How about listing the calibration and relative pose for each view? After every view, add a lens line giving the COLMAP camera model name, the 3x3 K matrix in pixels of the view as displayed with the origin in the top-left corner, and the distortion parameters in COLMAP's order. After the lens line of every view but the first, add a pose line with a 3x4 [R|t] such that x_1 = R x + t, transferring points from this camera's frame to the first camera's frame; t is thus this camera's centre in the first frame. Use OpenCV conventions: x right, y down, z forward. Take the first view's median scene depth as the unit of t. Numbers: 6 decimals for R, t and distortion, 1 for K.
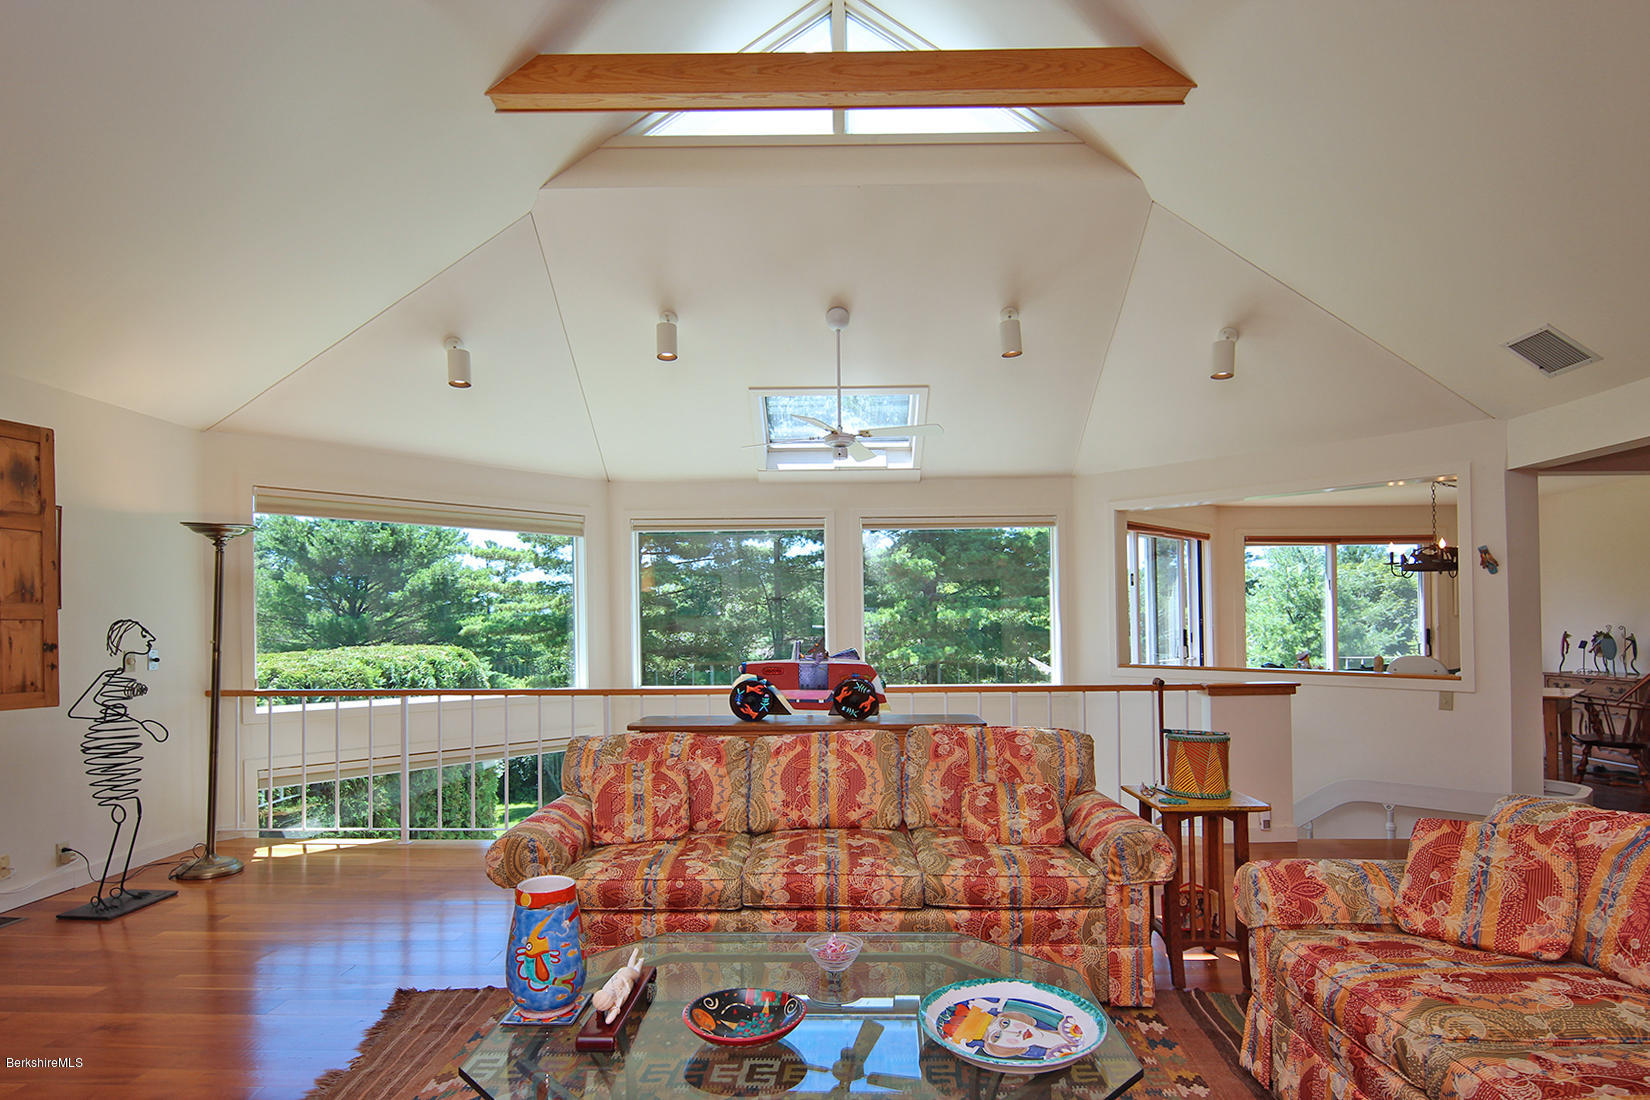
lens RADIAL K [[850.5, 0, 817.1], [0, 850.5, 607.6], [0, 0, 1]] dist [0.014579, -0.009910]
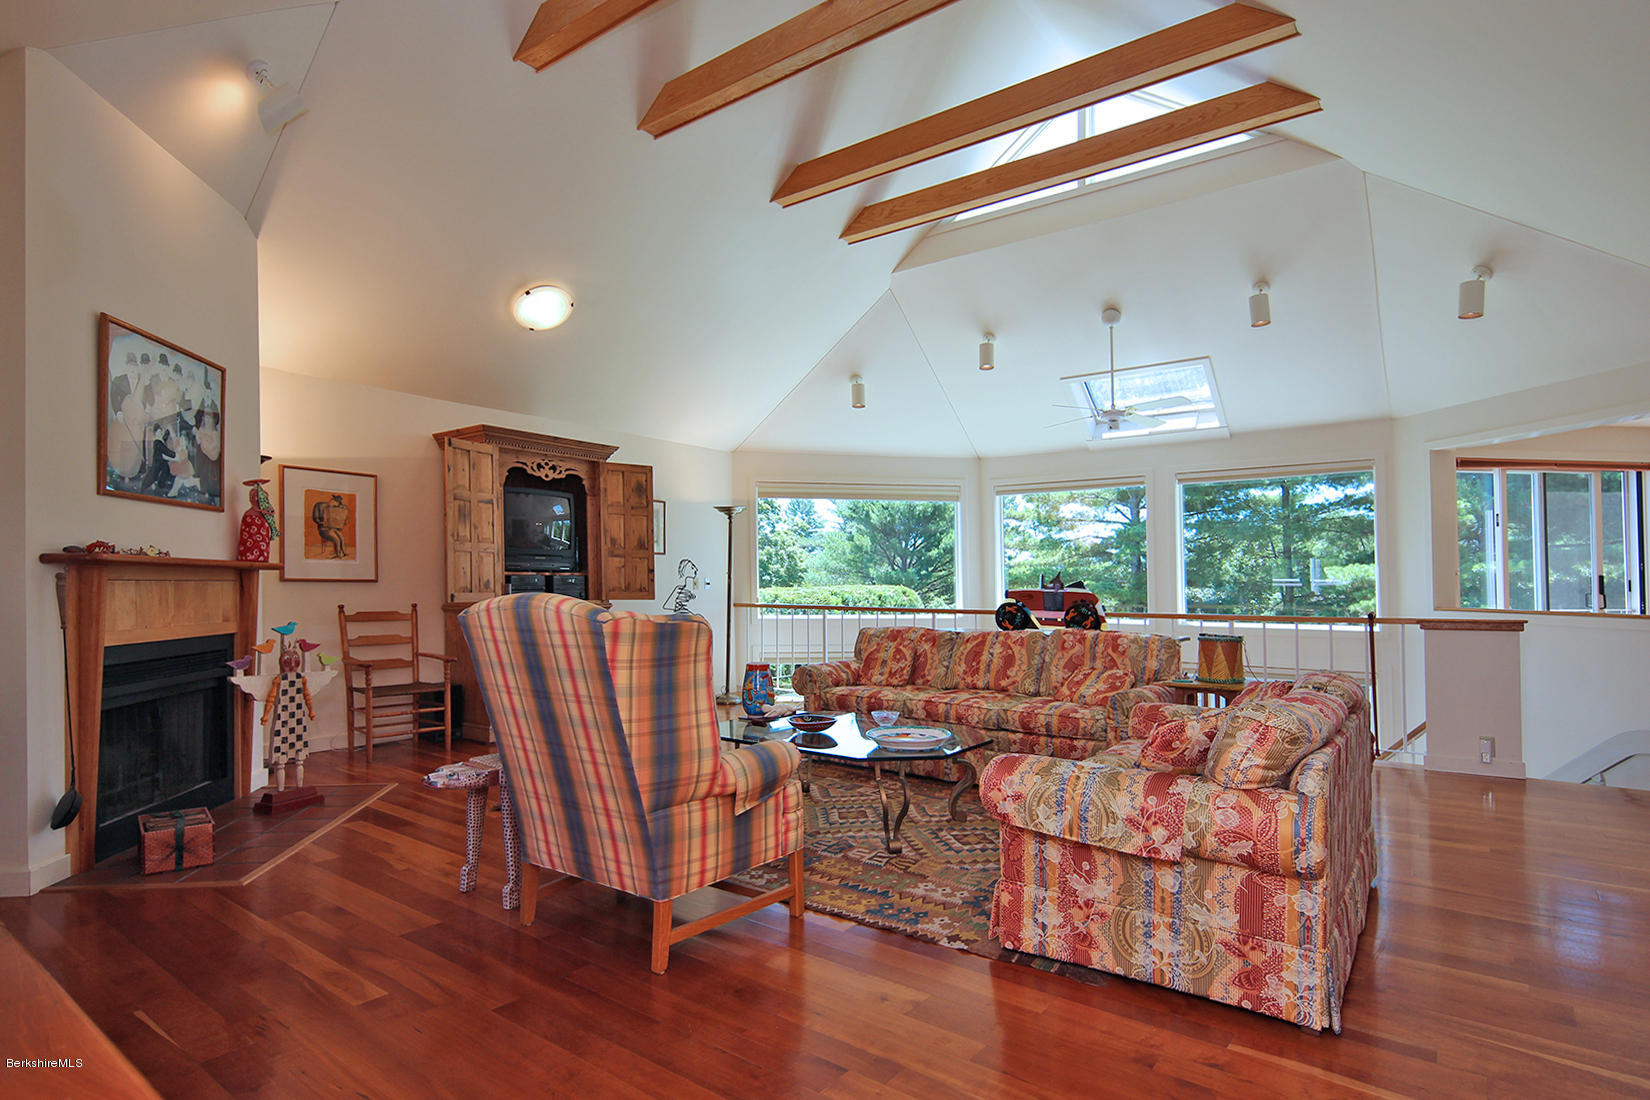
lens RADIAL K [[850.5, 0, 823.9], [0, 850.5, 592.2], [0, 0, 1]] dist [0.014579, -0.009910]
pose [[0.807042, 0.017784, -0.590226, 0.514198], [0.000870, 0.999509, 0.031306, 0.025227], [0.590493, -0.025779, 0.806631, -0.315568]]
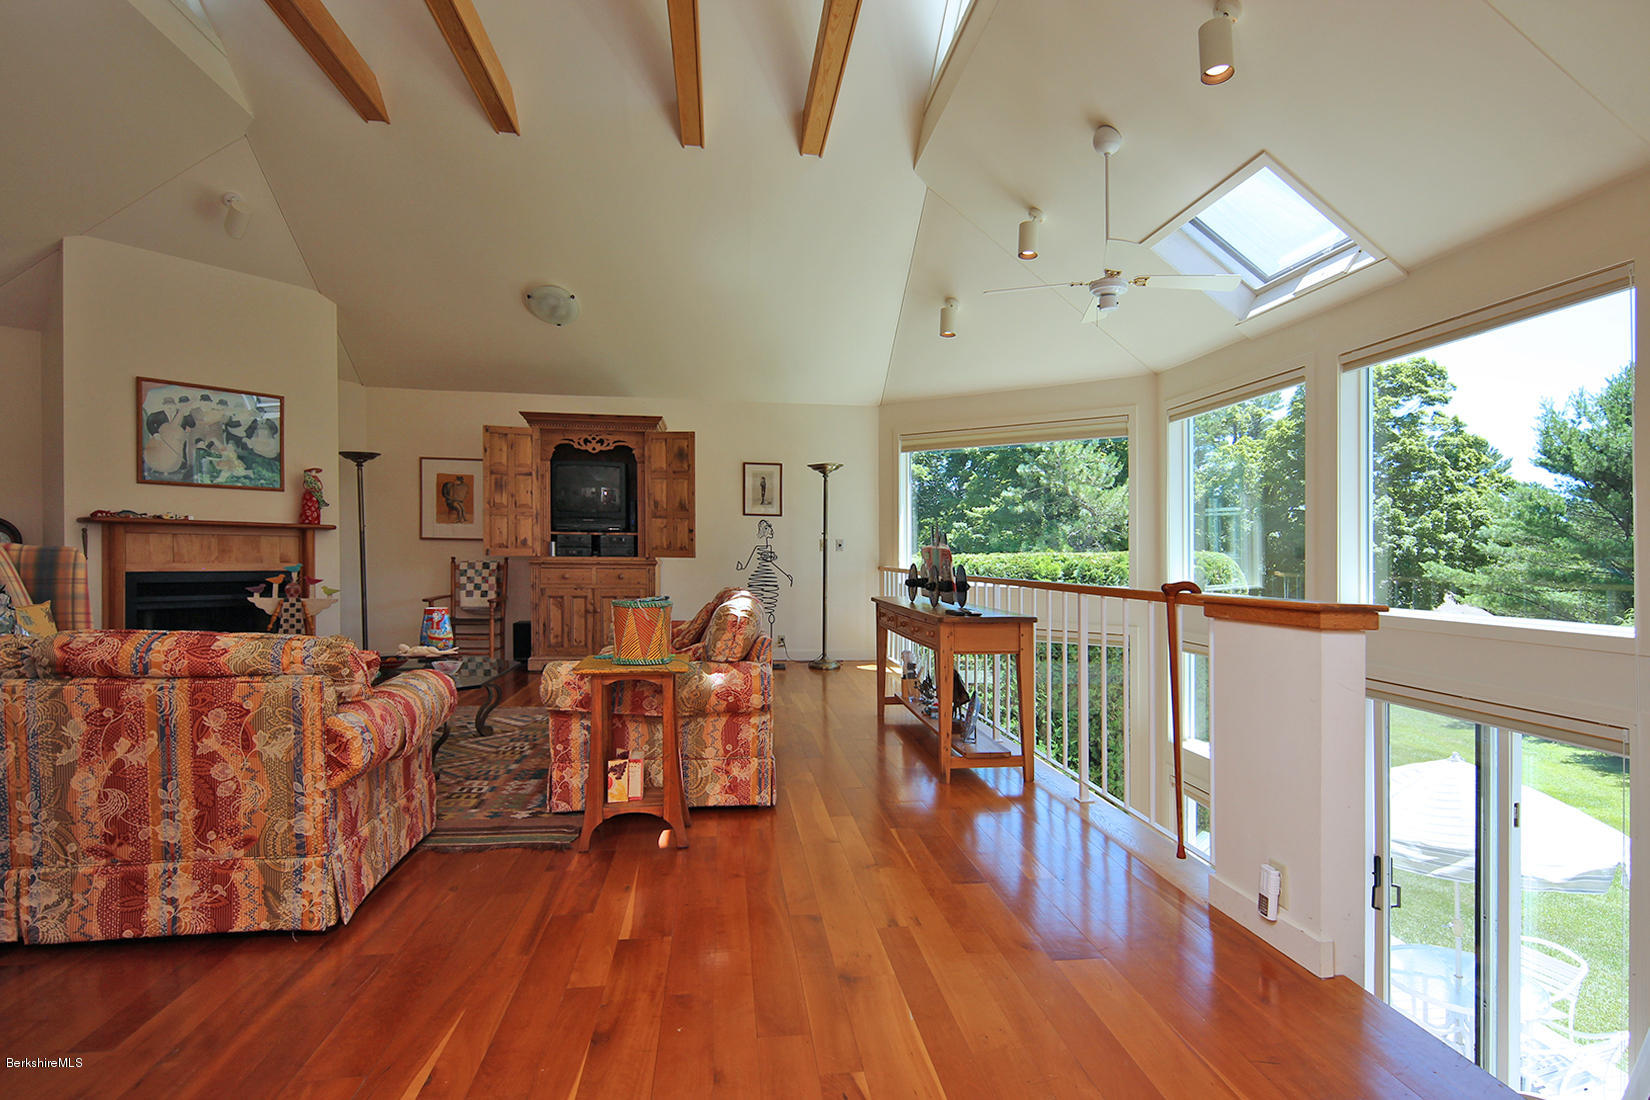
lens RADIAL K [[850.5, 0, 830.6], [0, 850.5, 564.5], [0, 0, 1]] dist [0.014579, -0.009910]
pose [[0.134622, 0.026535, -0.990542, 1.000173], [0.004124, 0.999618, 0.027339, 0.055956], [0.990888, -0.007766, 0.134461, 0.779721]]
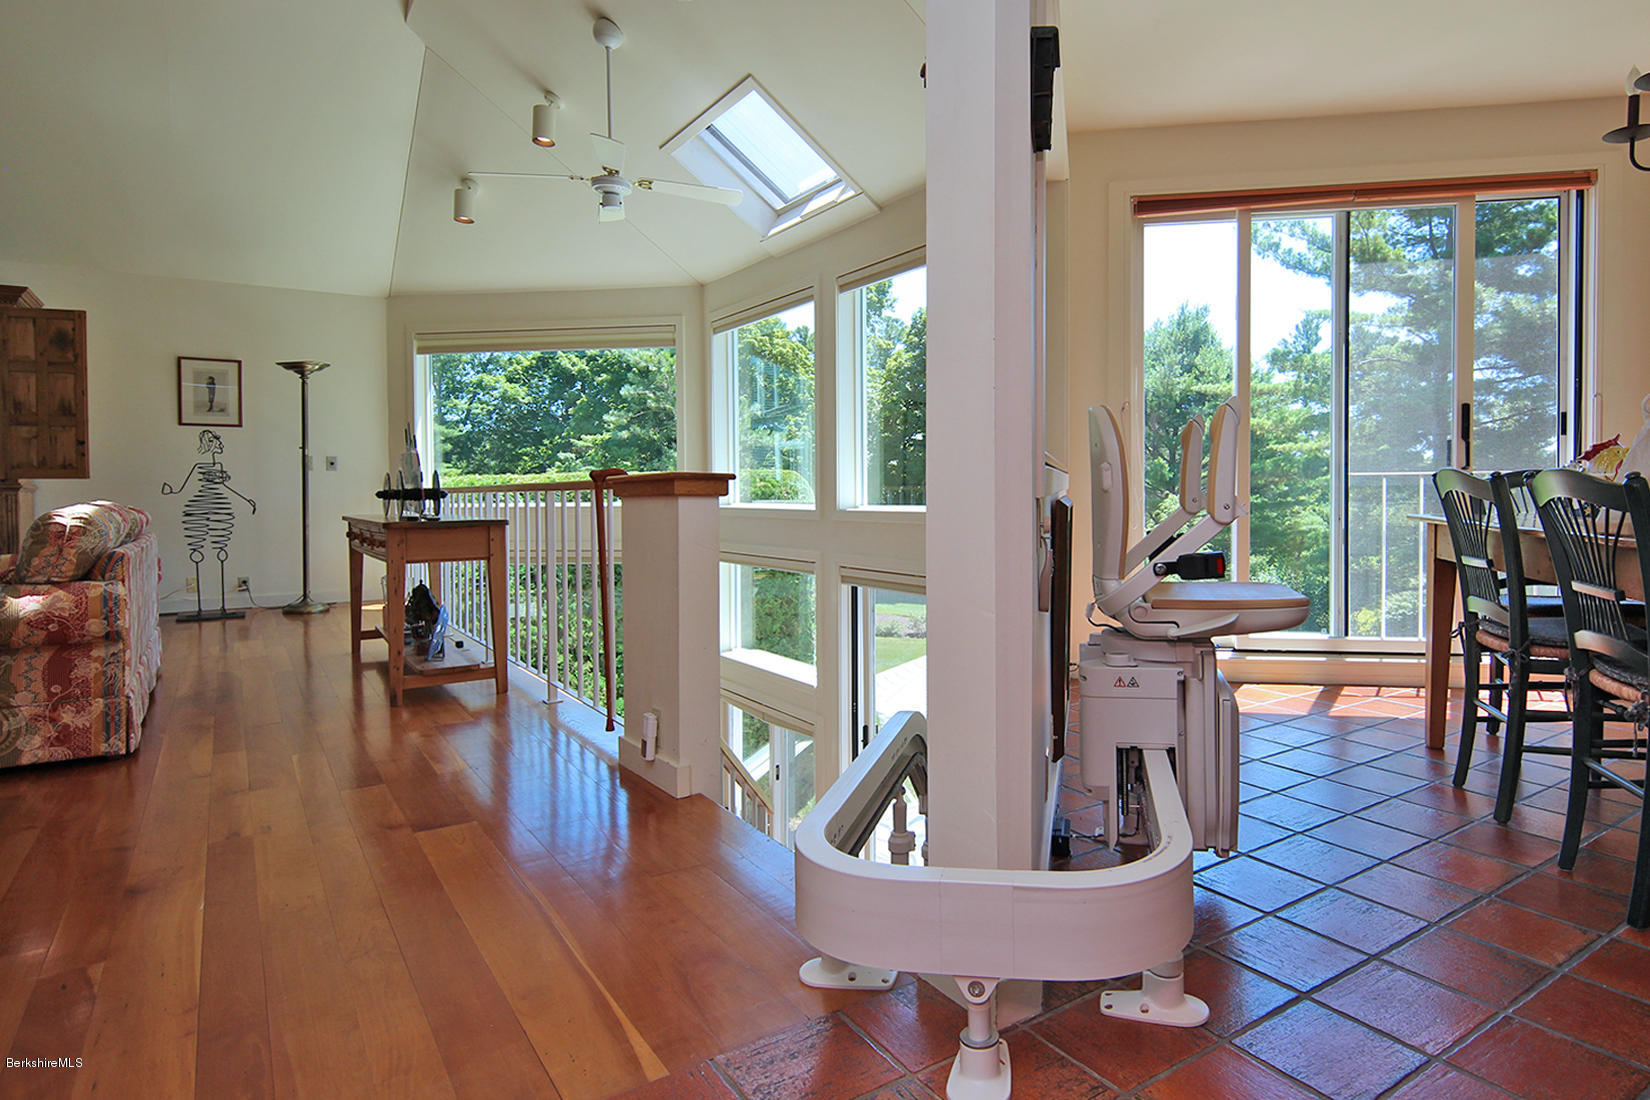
lens RADIAL K [[944.5, 0, 928.1], [0, 944.5, 503.1], [0, 0, 1]] dist [0.022438, -0.009865]
pose [[0.592952, 0.016556, -0.805068, 1.155963], [0.019076, 0.999219, 0.034598, 0.095700], [0.805012, -0.035872, 0.592173, 0.893503]]
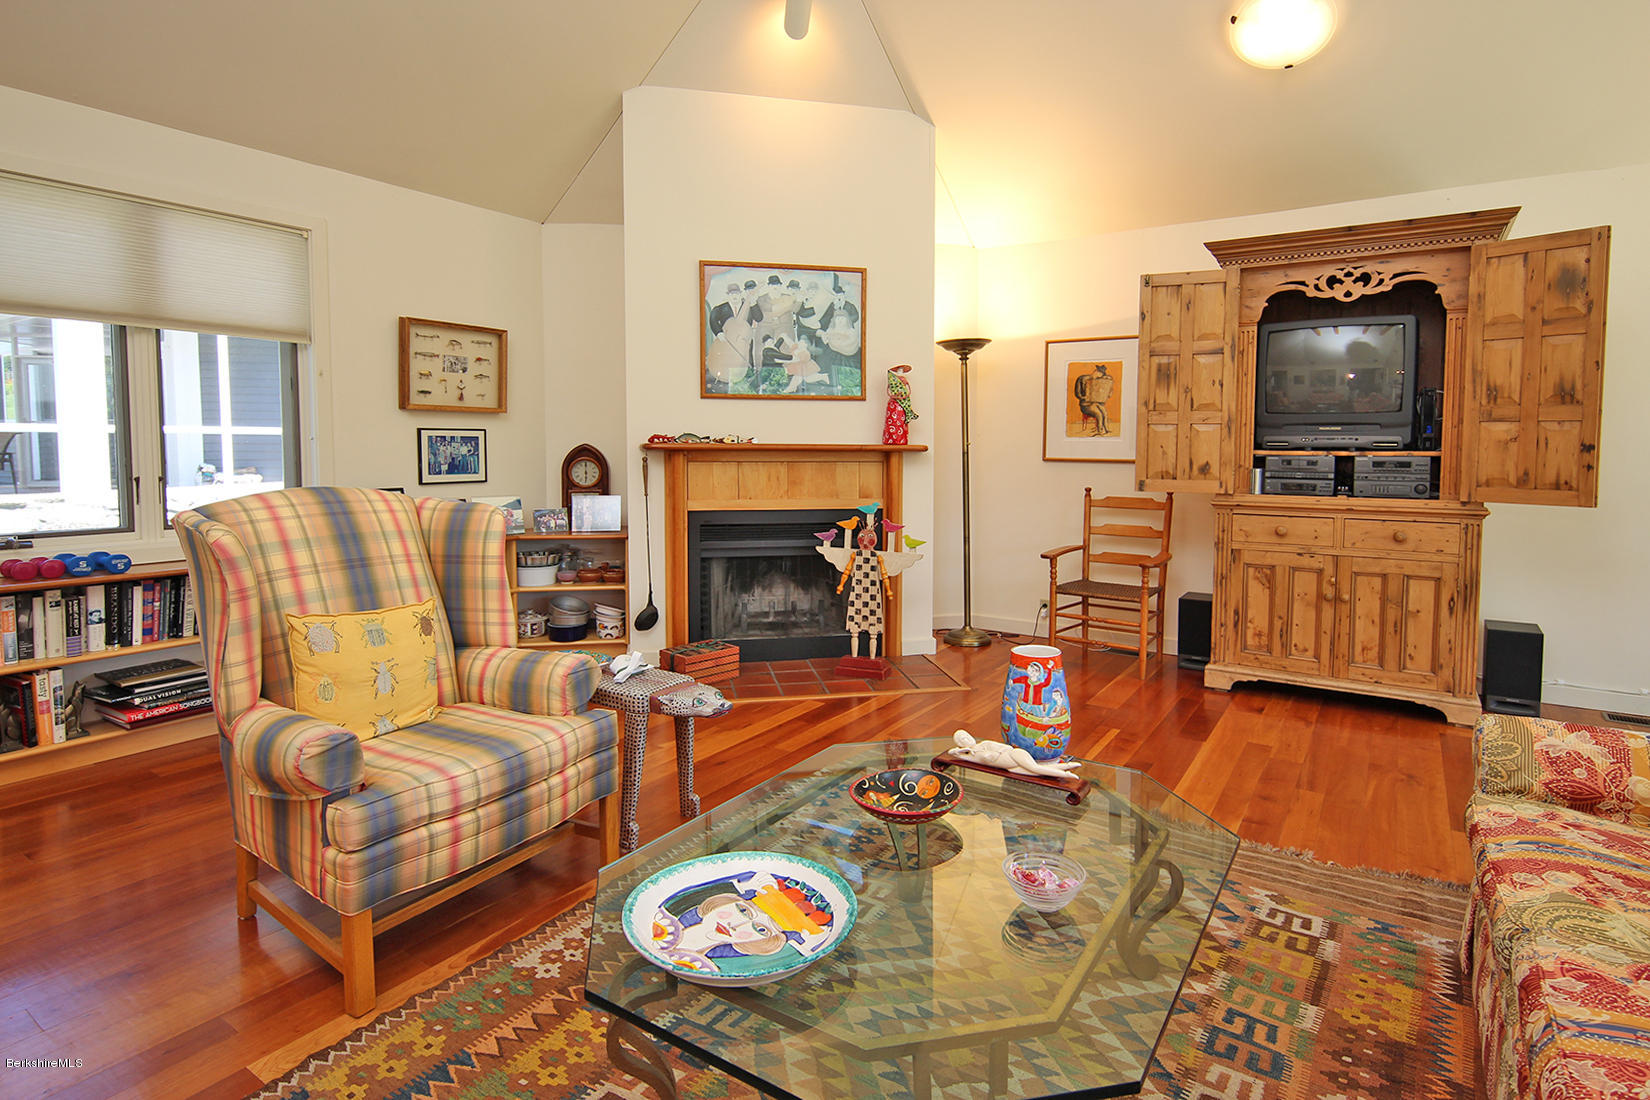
lens RADIAL K [[850.5, 0, 839.0], [0, 850.5, 496.5], [0, 0, 1]] dist [0.014579, -0.009910]
pose [[-0.546831, 0.057465, -0.835268, 0.323738], [0.015346, 0.998162, 0.058625, 0.023082], [0.837102, 0.019240, -0.546708, 0.597331]]
